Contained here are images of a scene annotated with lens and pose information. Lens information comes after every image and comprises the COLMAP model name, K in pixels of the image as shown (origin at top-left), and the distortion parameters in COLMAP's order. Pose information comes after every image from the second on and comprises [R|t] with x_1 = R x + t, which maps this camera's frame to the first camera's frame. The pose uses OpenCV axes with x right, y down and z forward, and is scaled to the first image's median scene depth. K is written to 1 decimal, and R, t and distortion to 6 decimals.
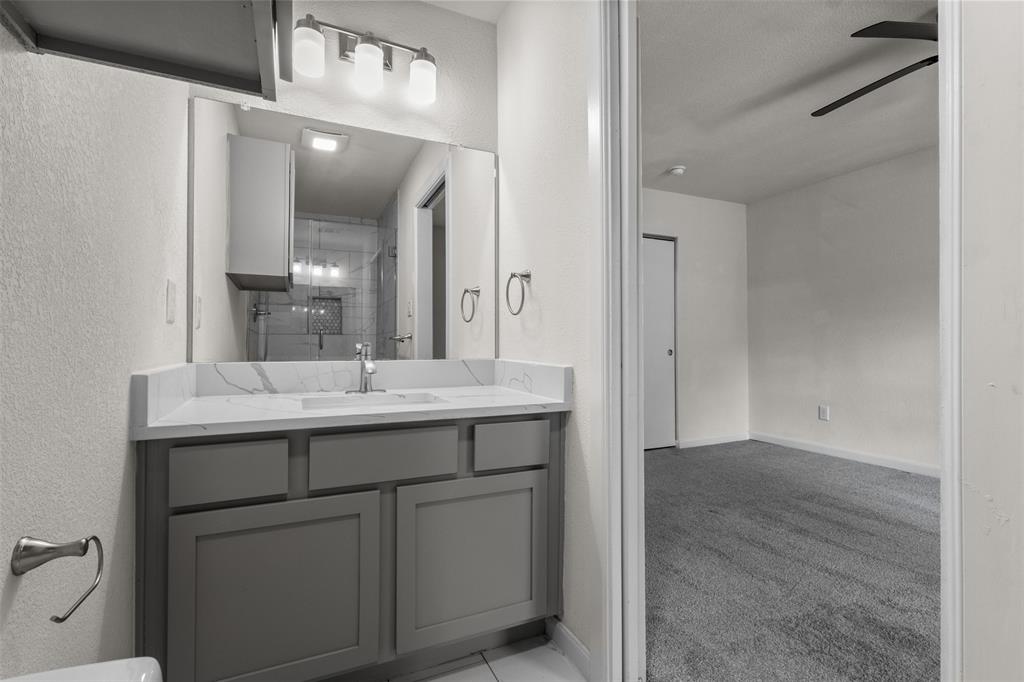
lens RADIAL K [[473.7, 0, 513.7], [0, 473.7, 342.5], [0, 0, 1]] dist [0.000001, -0.000057]
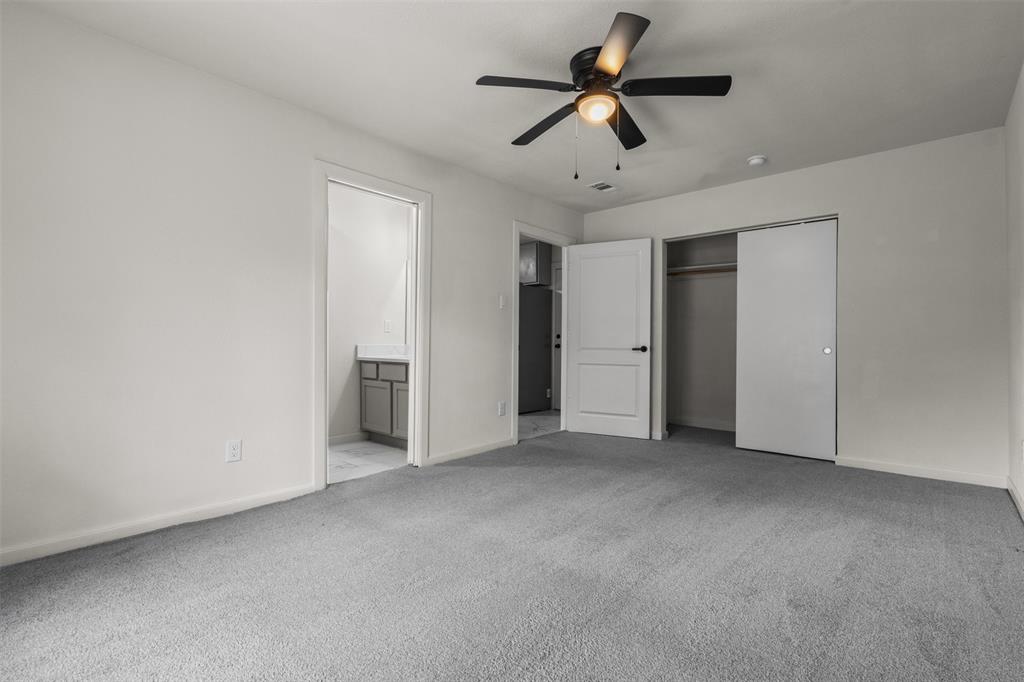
lens RADIAL K [[473.7, 0, 512.3], [0, 473.7, 336.6], [0, 0, 1]] dist [0.000001, -0.000057]
pose [[0.393543, 0.012472, -0.919221, 3.446895], [0.001211, 0.999900, 0.014085, -0.063954], [0.919305, -0.006656, 0.393489, 0.536891]]
